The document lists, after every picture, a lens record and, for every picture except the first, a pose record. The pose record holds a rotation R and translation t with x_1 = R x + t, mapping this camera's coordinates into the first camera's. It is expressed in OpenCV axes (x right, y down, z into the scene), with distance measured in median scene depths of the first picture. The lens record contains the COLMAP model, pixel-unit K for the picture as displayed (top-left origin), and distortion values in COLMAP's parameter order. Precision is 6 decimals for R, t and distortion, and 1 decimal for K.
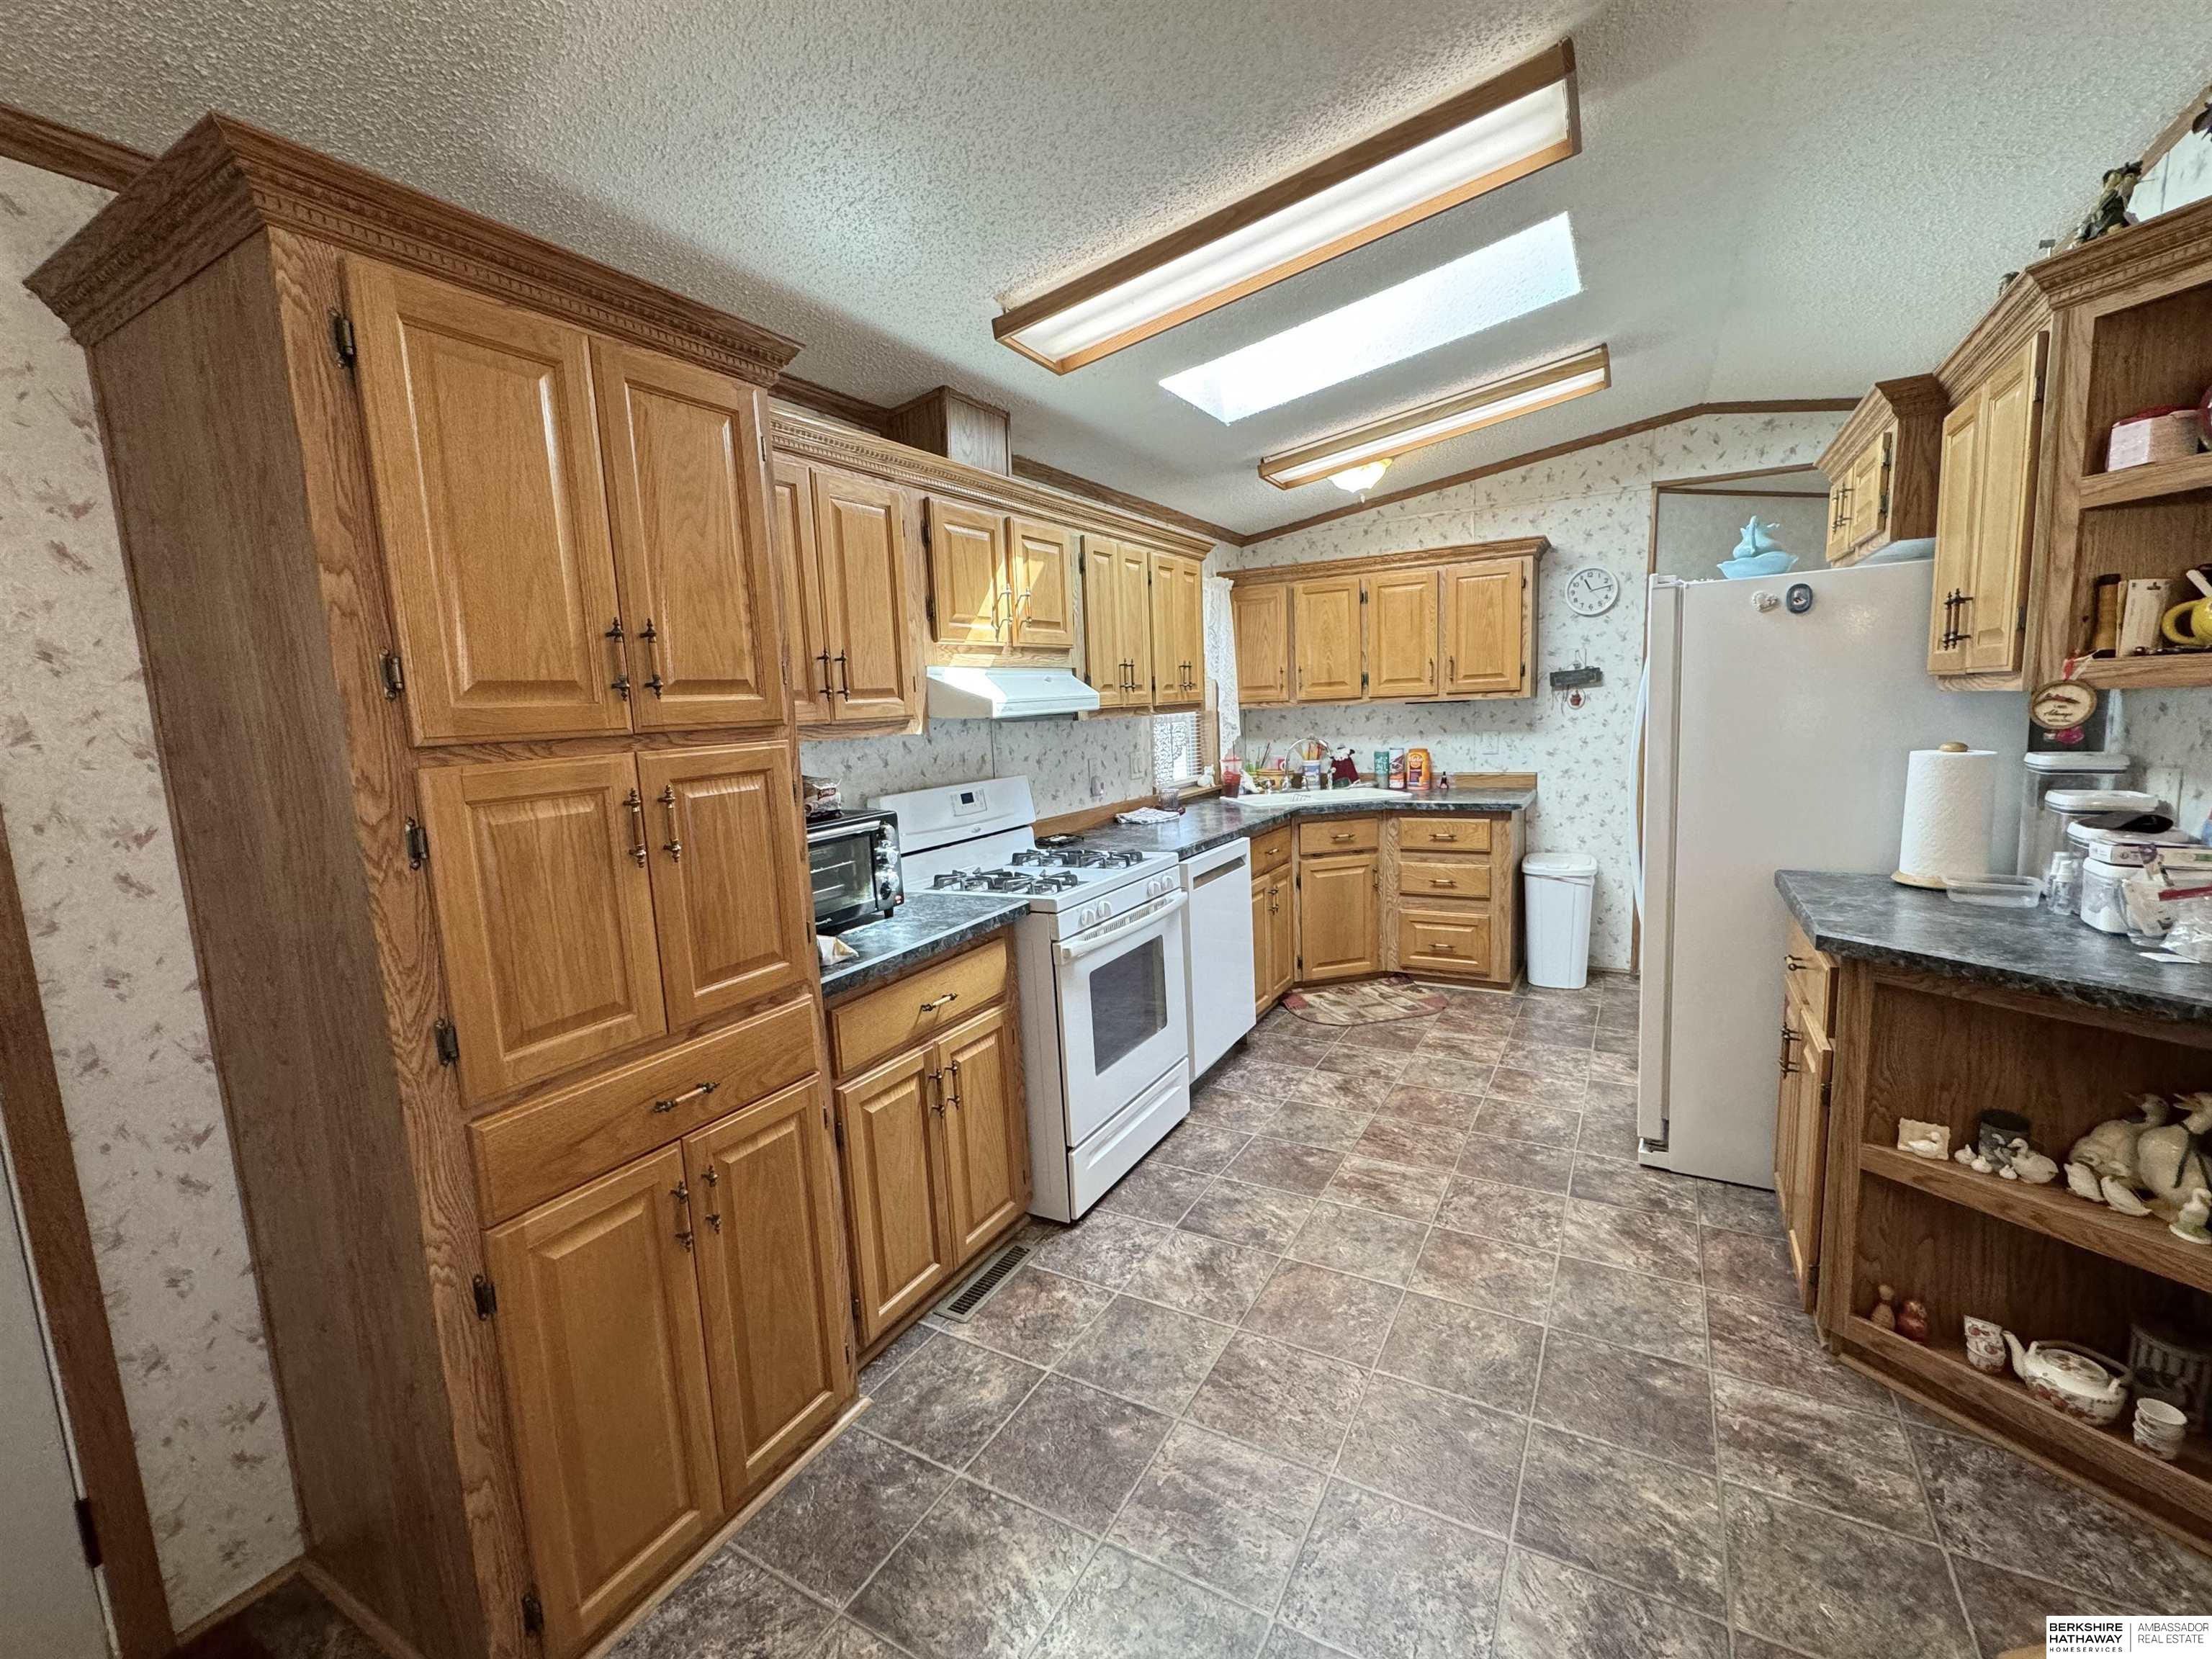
lens RADIAL K [[946.8, 0, 1100.6], [0, 946.8, 828.4], [0, 0, 1]] dist [-0.003215, 0.000638]
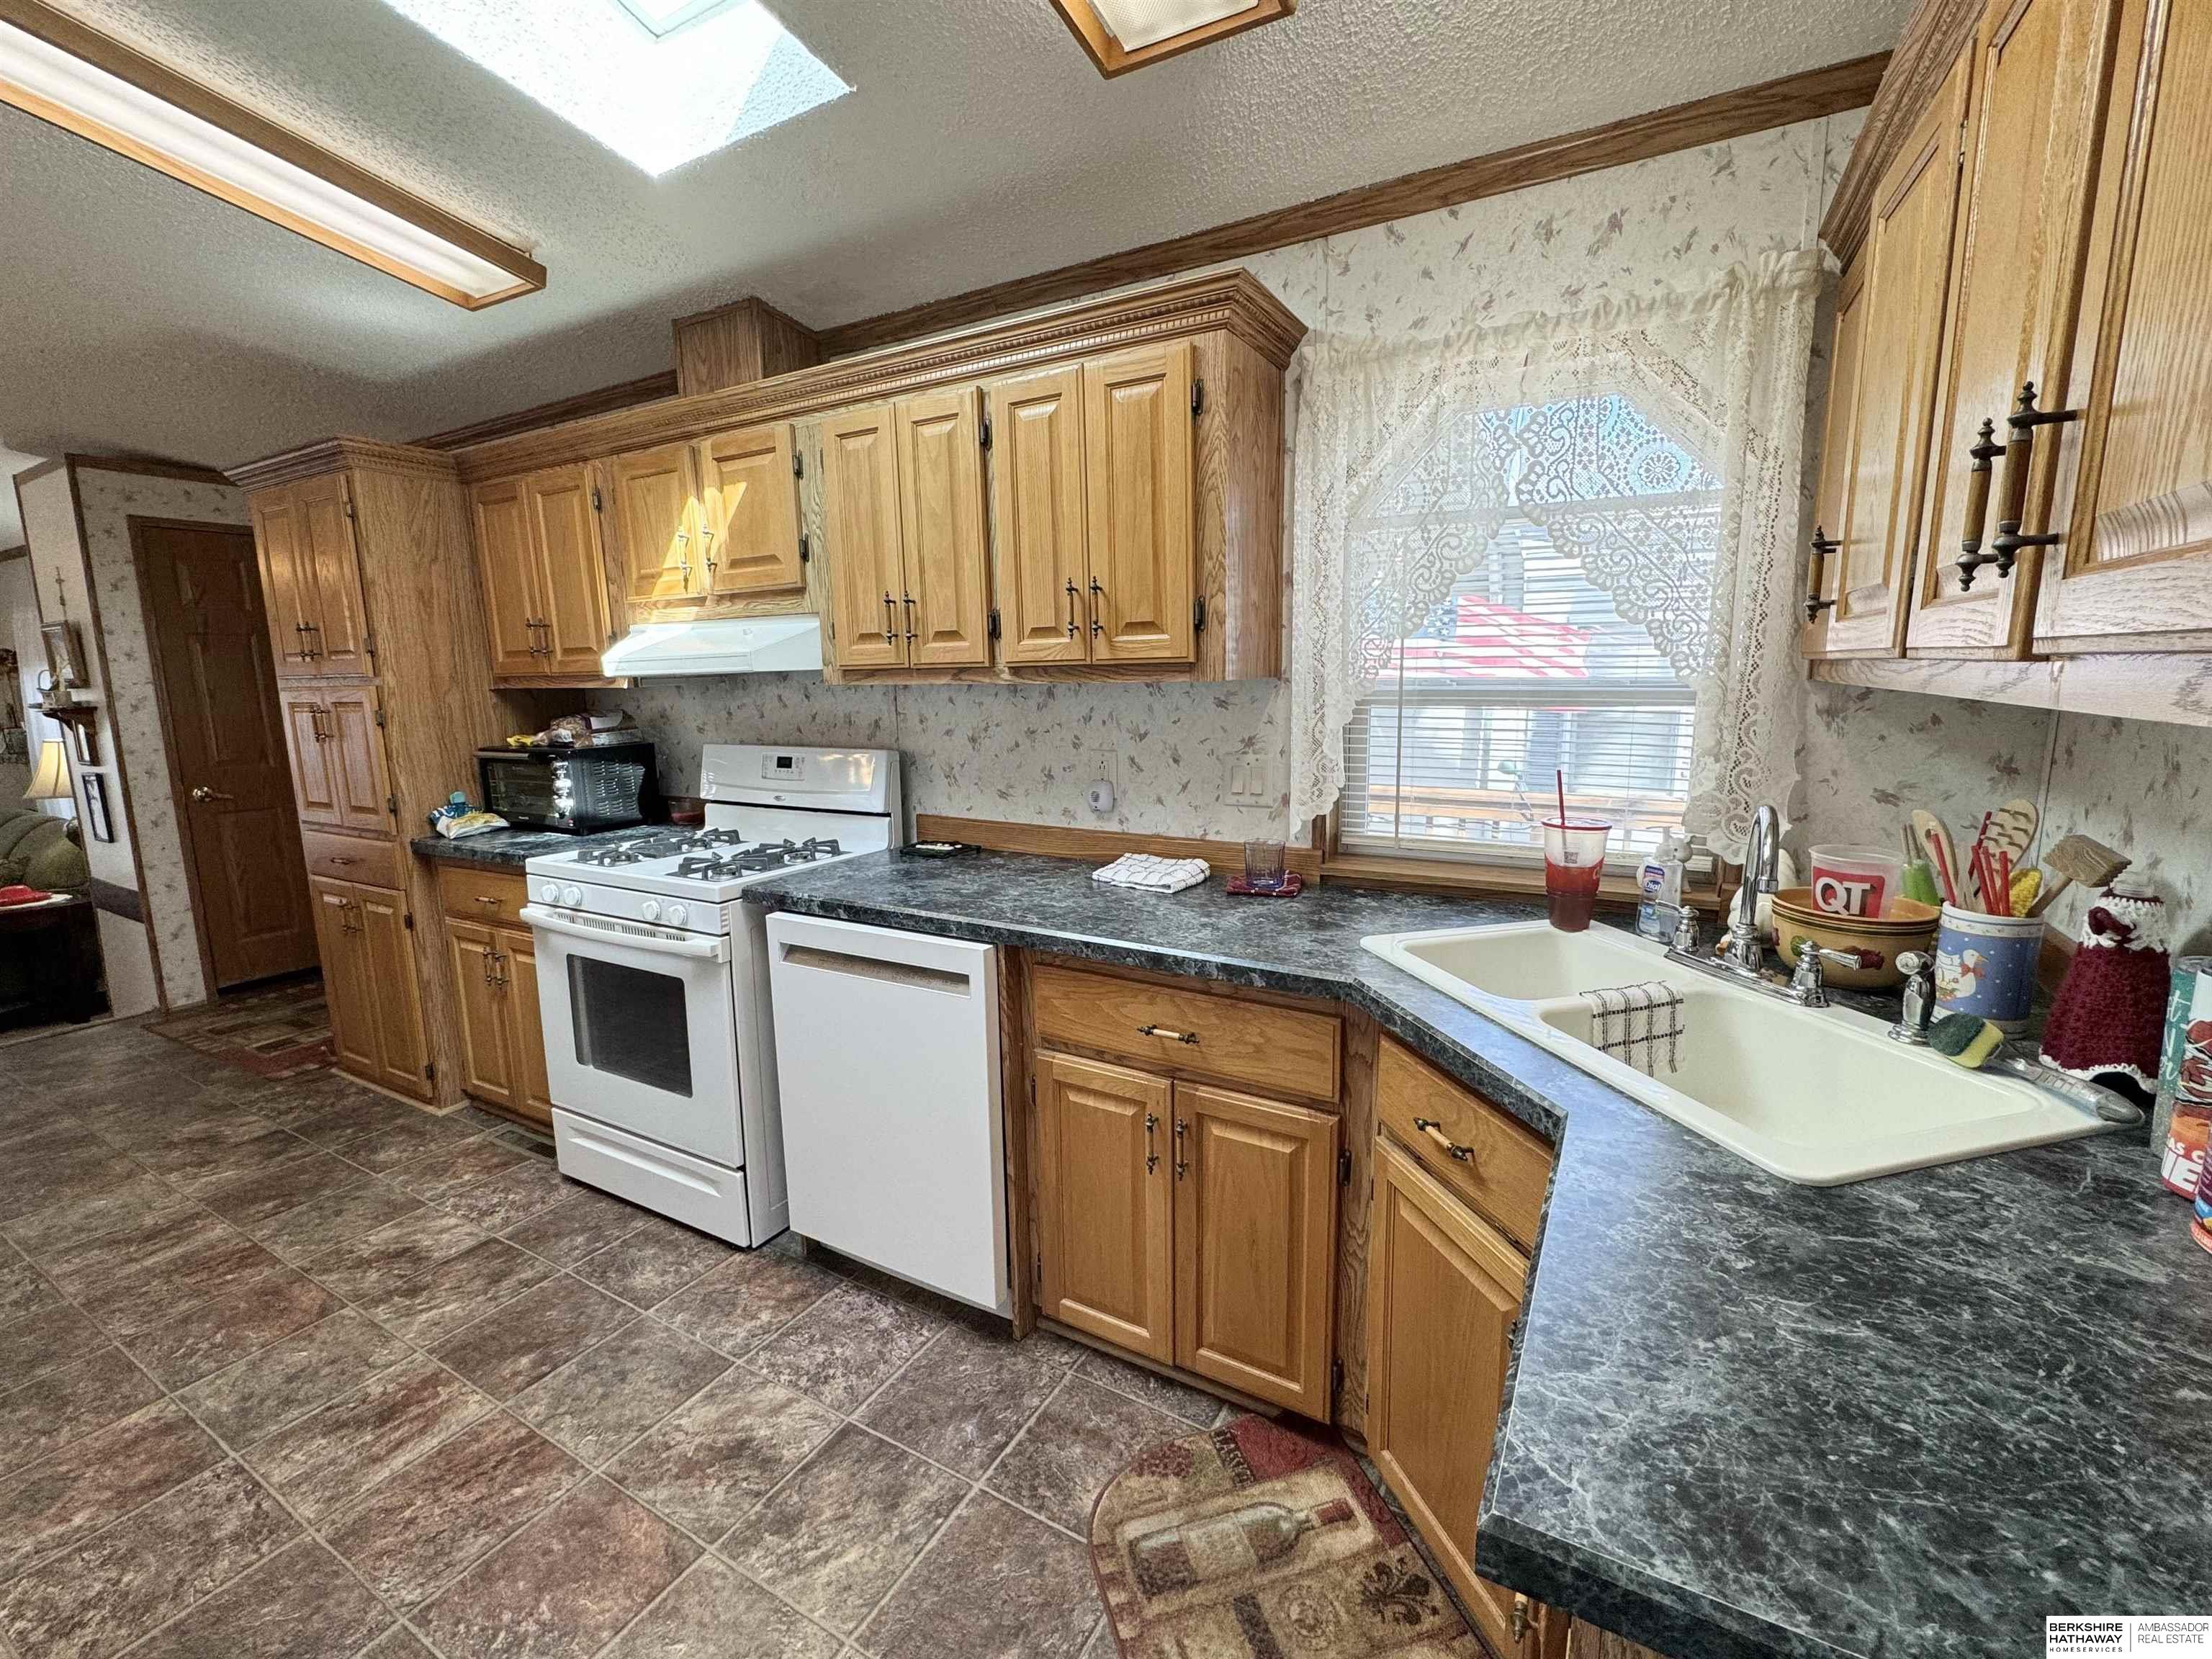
lens RADIAL K [[946.8, 0, 1106.7], [0, 946.8, 823.2], [0, 0, 1]] dist [-0.003215, 0.000638]
pose [[0.004223, 0.208937, -0.977920, 0.919086], [-0.112734, 0.971794, 0.207141, -0.238637], [0.993616, 0.109370, 0.027658, 1.547717]]
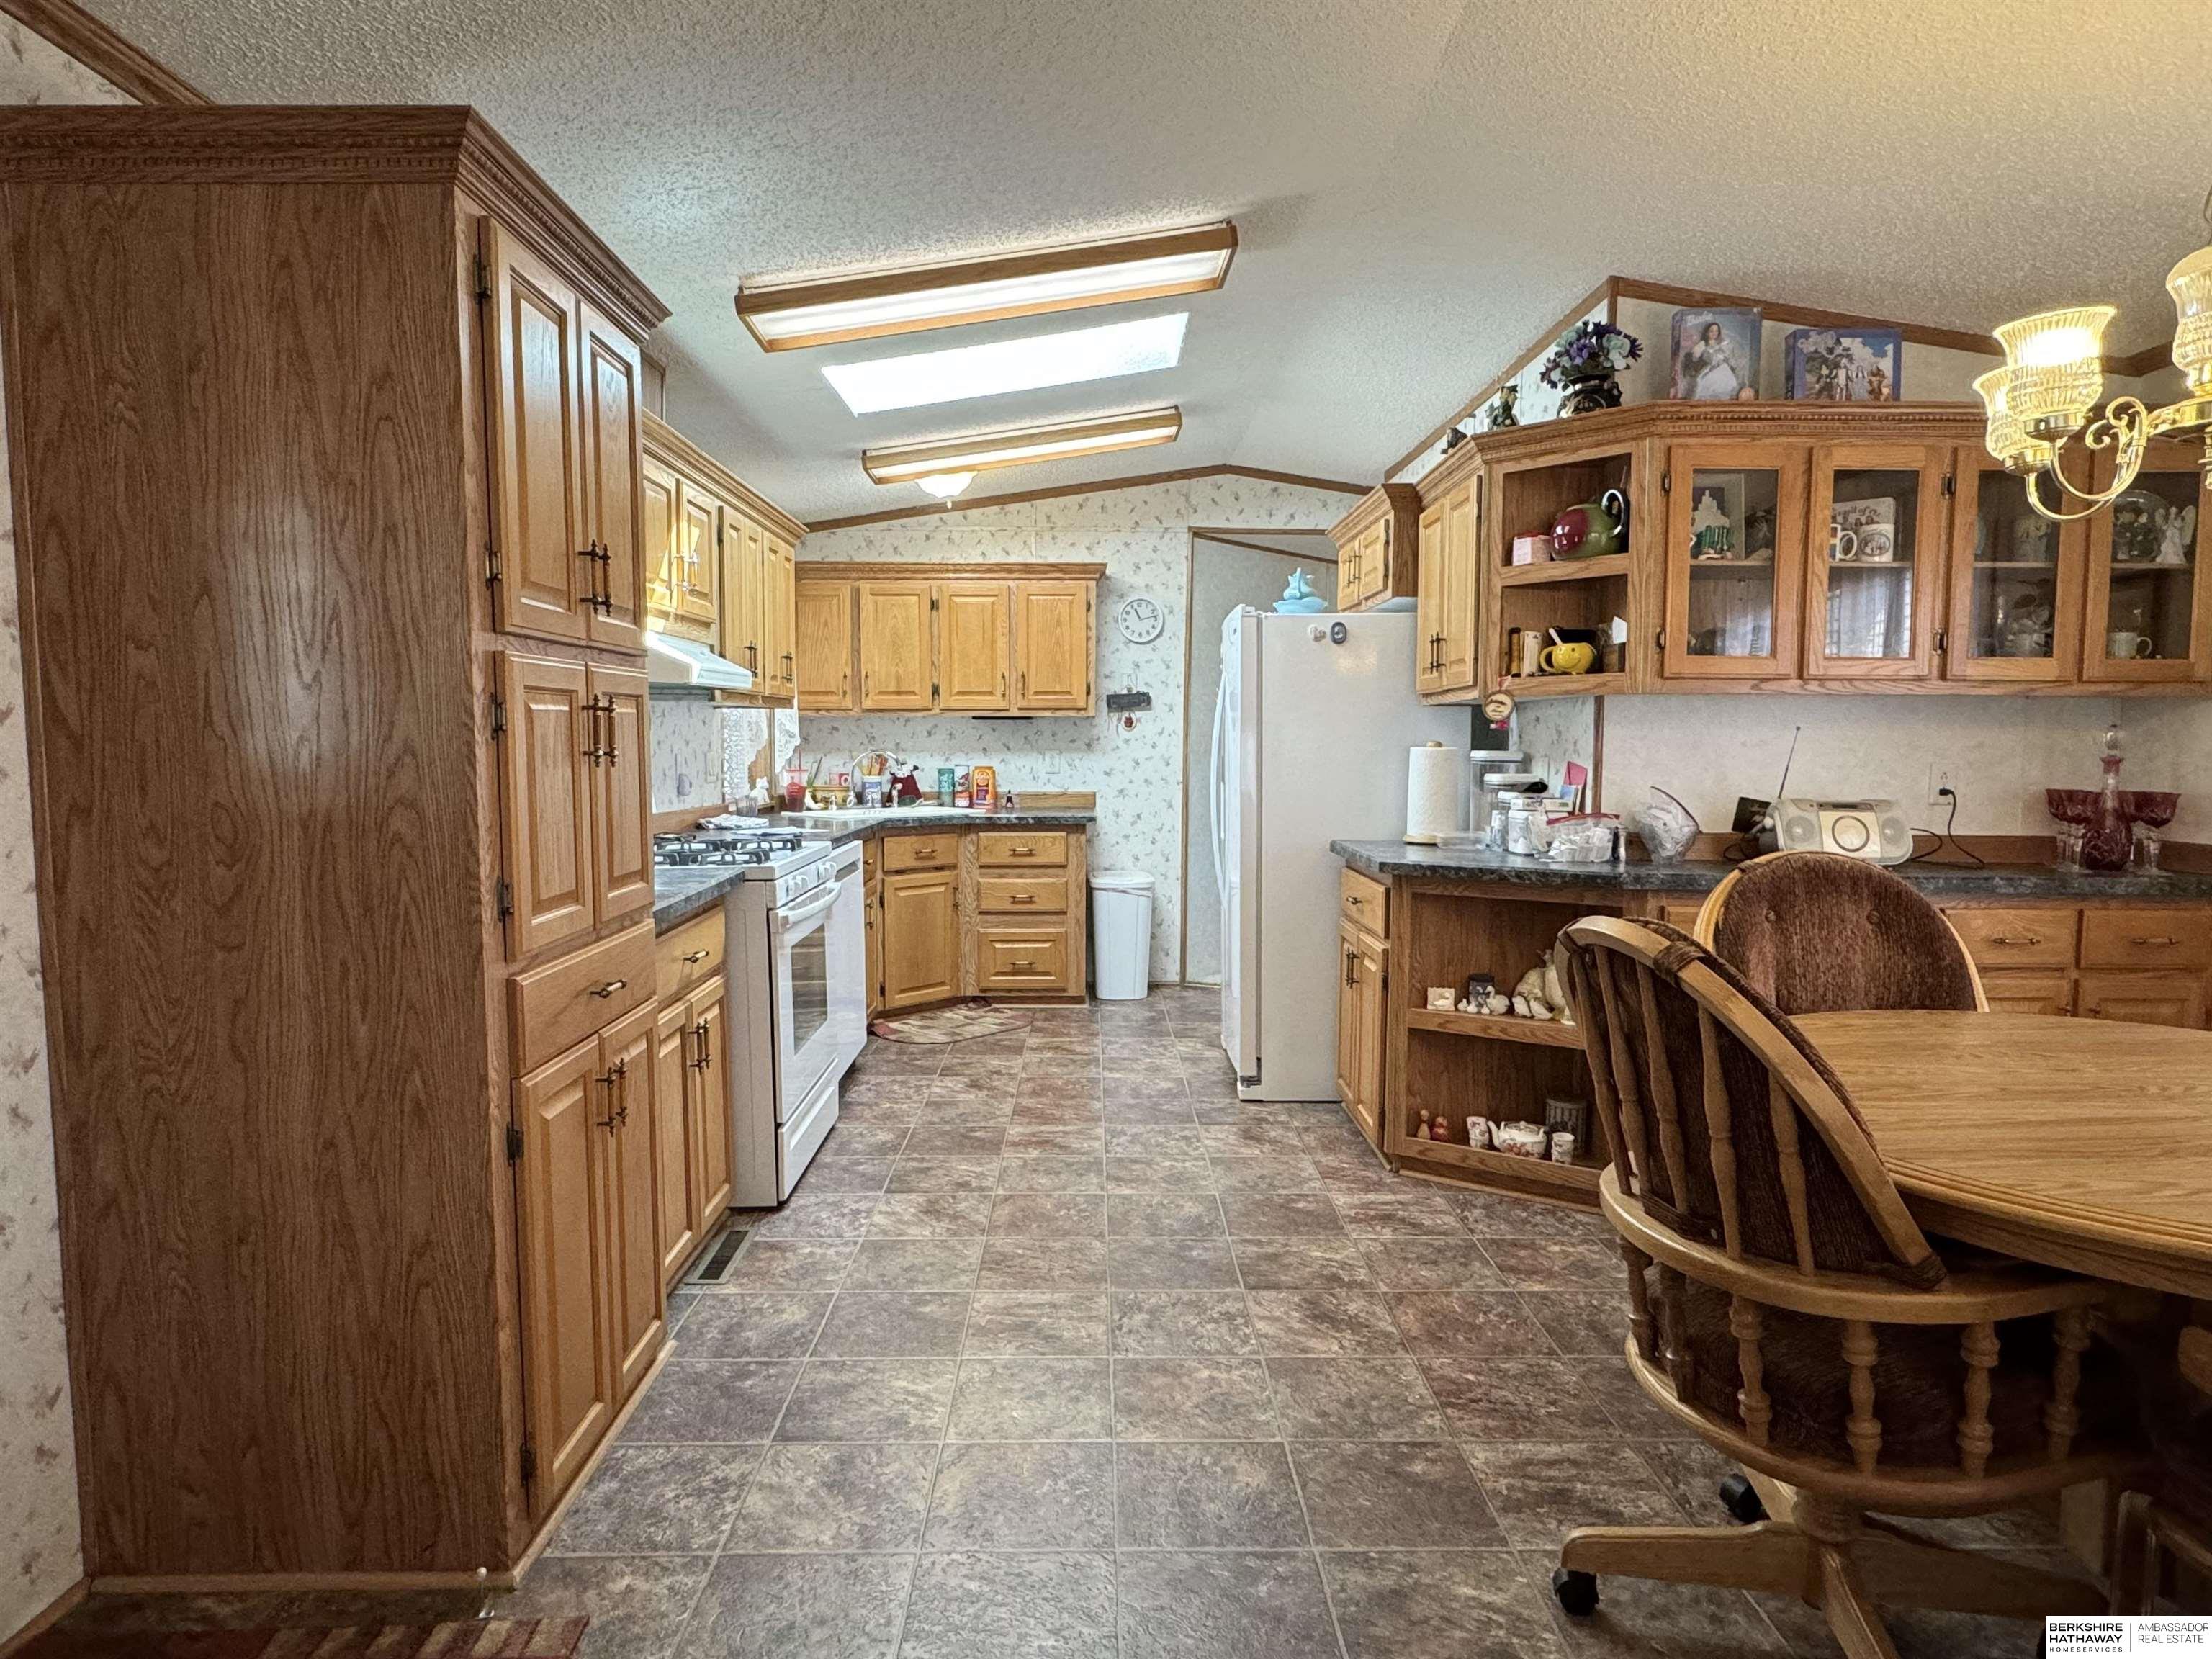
lens RADIAL K [[1271.4, 0, 1099.7], [0, 1271.4, 827.7], [0, 0, 1]] dist [-0.002076, 0.001972]
pose [[0.861385, 0.011214, 0.507828, -0.421517], [0.025927, 0.997482, -0.066005, 0.128804], [-0.507290, 0.070022, 0.858926, -0.317046]]
